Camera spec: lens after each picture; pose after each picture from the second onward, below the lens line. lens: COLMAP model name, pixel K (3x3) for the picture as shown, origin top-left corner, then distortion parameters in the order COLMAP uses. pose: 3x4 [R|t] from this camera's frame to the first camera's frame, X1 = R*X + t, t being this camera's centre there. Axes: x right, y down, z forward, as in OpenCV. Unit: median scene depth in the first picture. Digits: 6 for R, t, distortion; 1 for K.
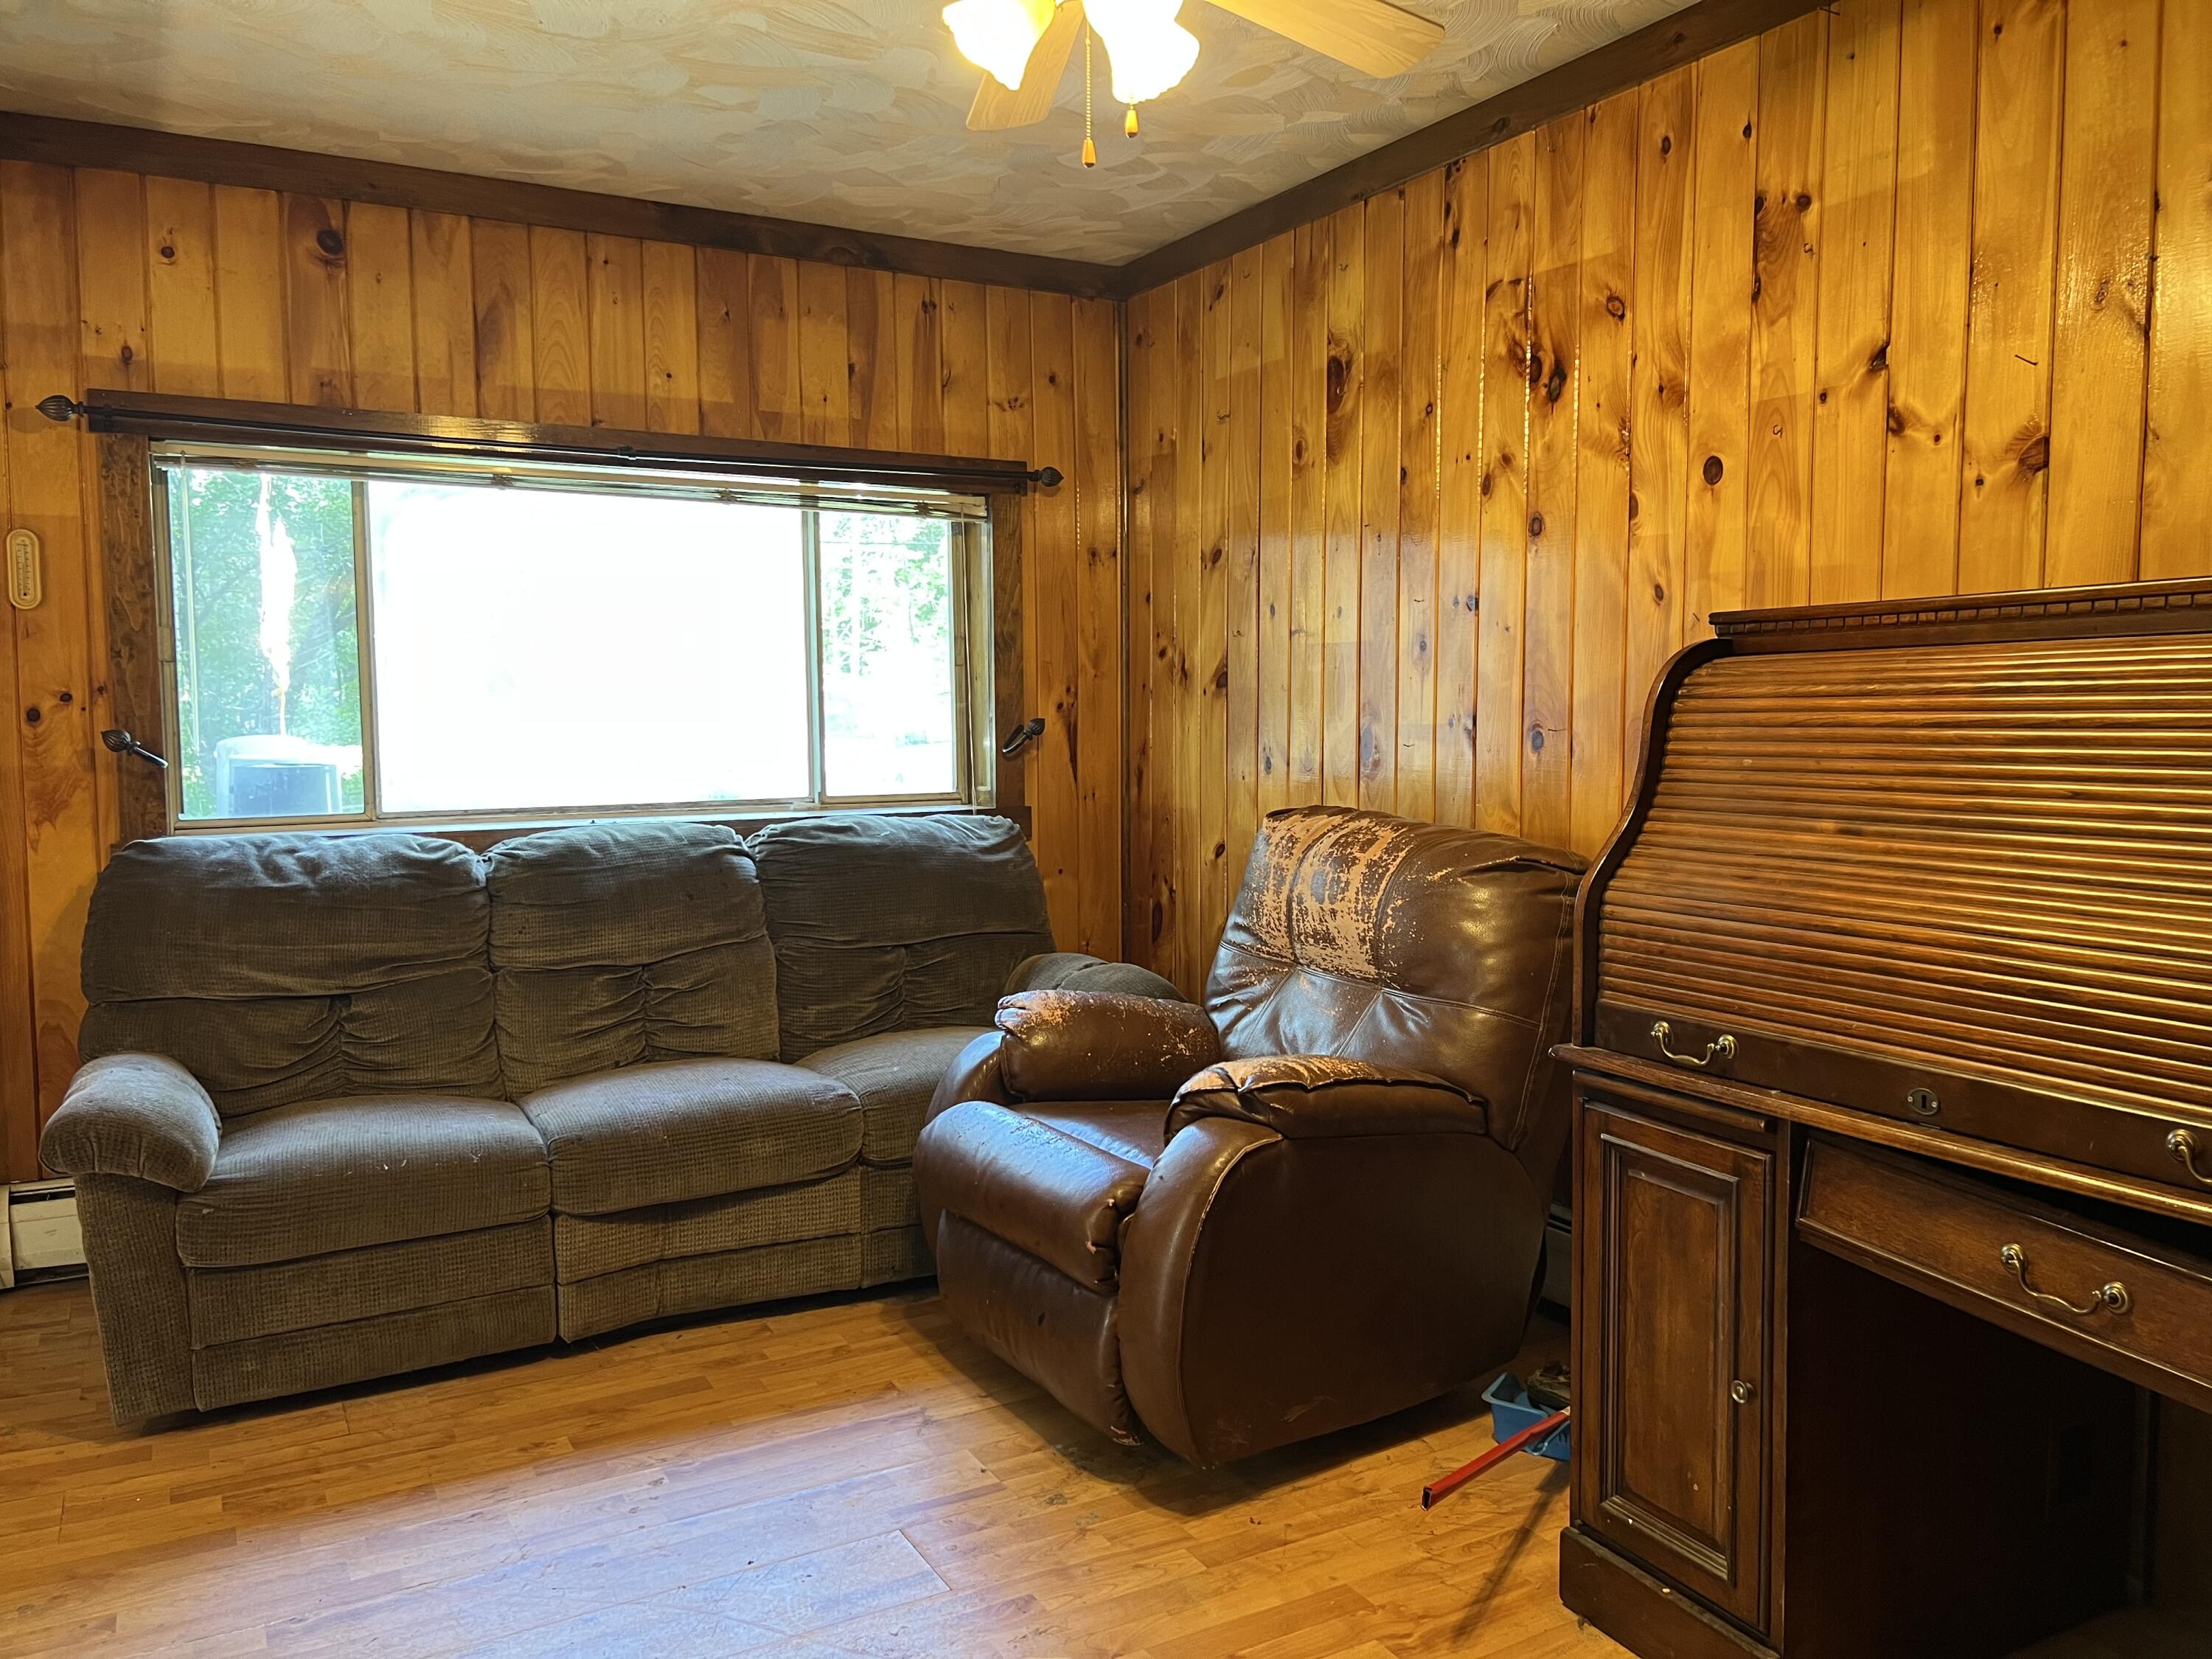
lens RADIAL K [[1665.1, 0, 1099.8], [0, 1665.1, 820.4], [0, 0, 1]] dist [0.044921, -0.060528]
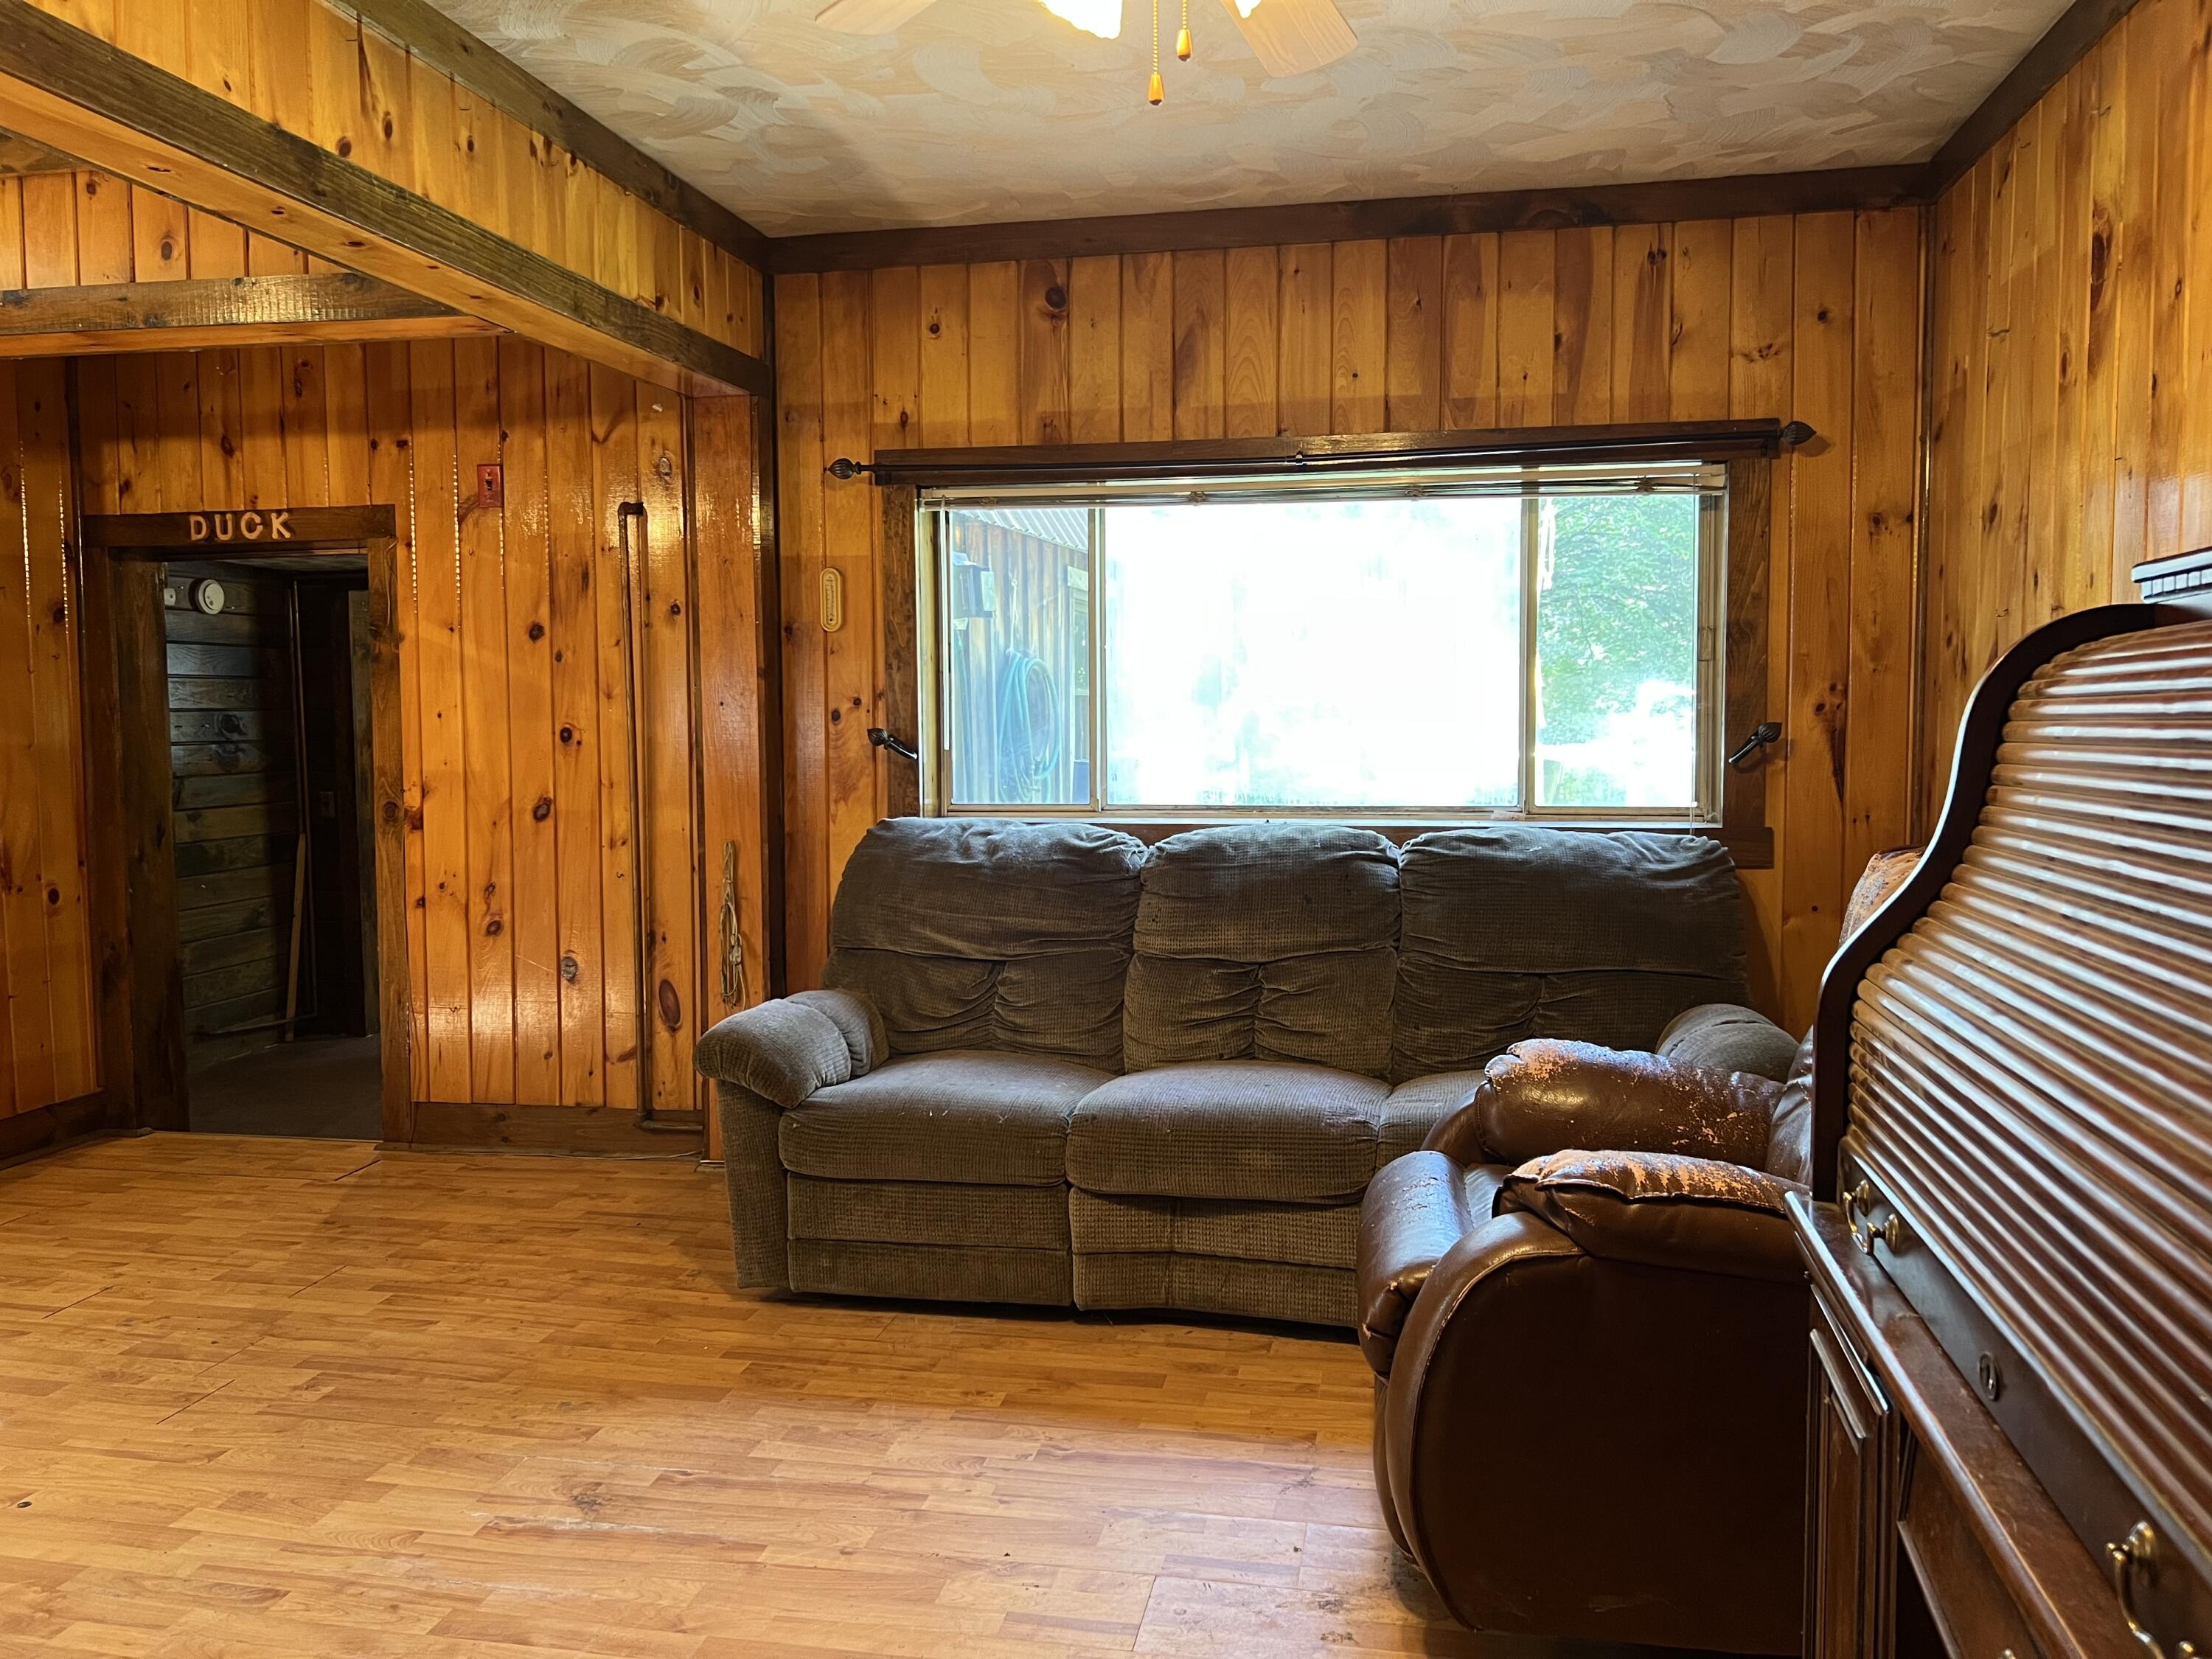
lens RADIAL K [[1670.1, 0, 1092.3], [0, 1670.1, 809.3], [0, 0, 1]] dist [0.048963, -0.053234]
pose [[0.762173, 0.040854, -0.646083, 0.309212], [-0.045491, 0.998920, 0.009500, -0.012420], [0.645774, 0.022150, 0.763208, 0.163723]]
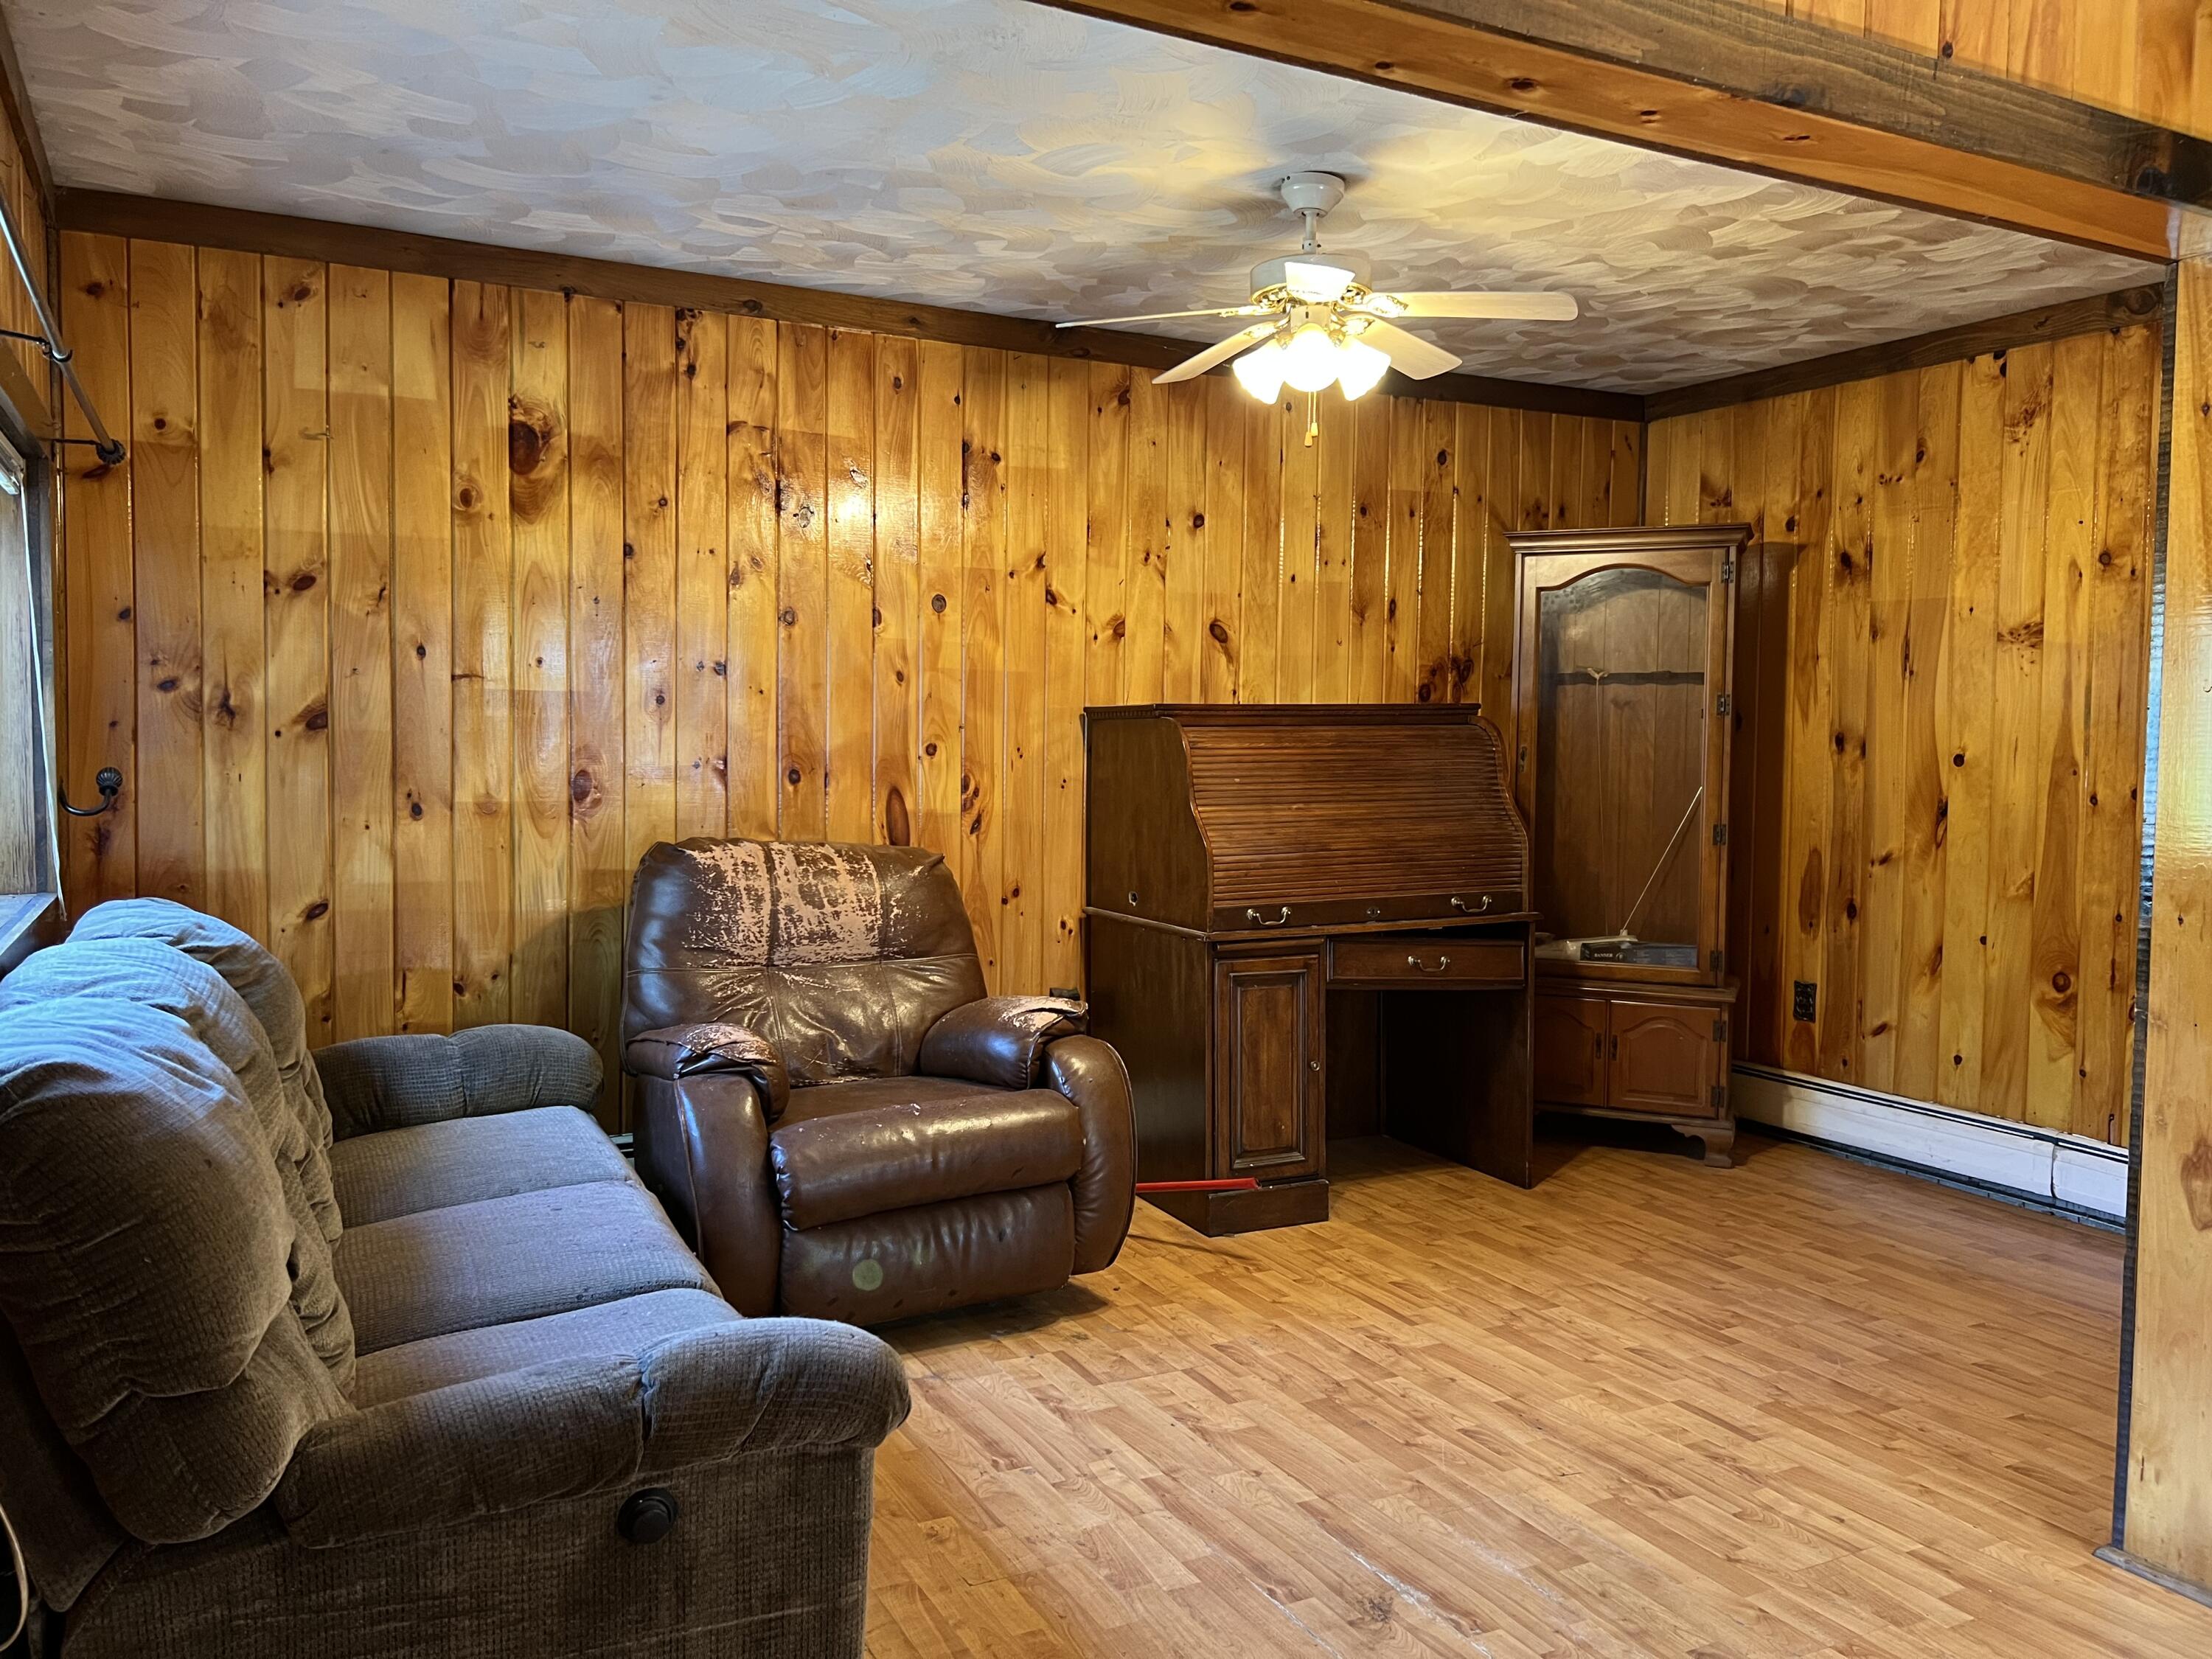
lens RADIAL K [[1670.1, 0, 1092.3], [0, 1670.1, 809.3], [0, 0, 1]] dist [0.048963, -0.053234]
pose [[0.027867, -0.042131, 0.998723, -0.975422], [0.063209, 0.997186, 0.040302, -0.055215], [-0.997611, 0.062005, 0.030452, 0.655507]]
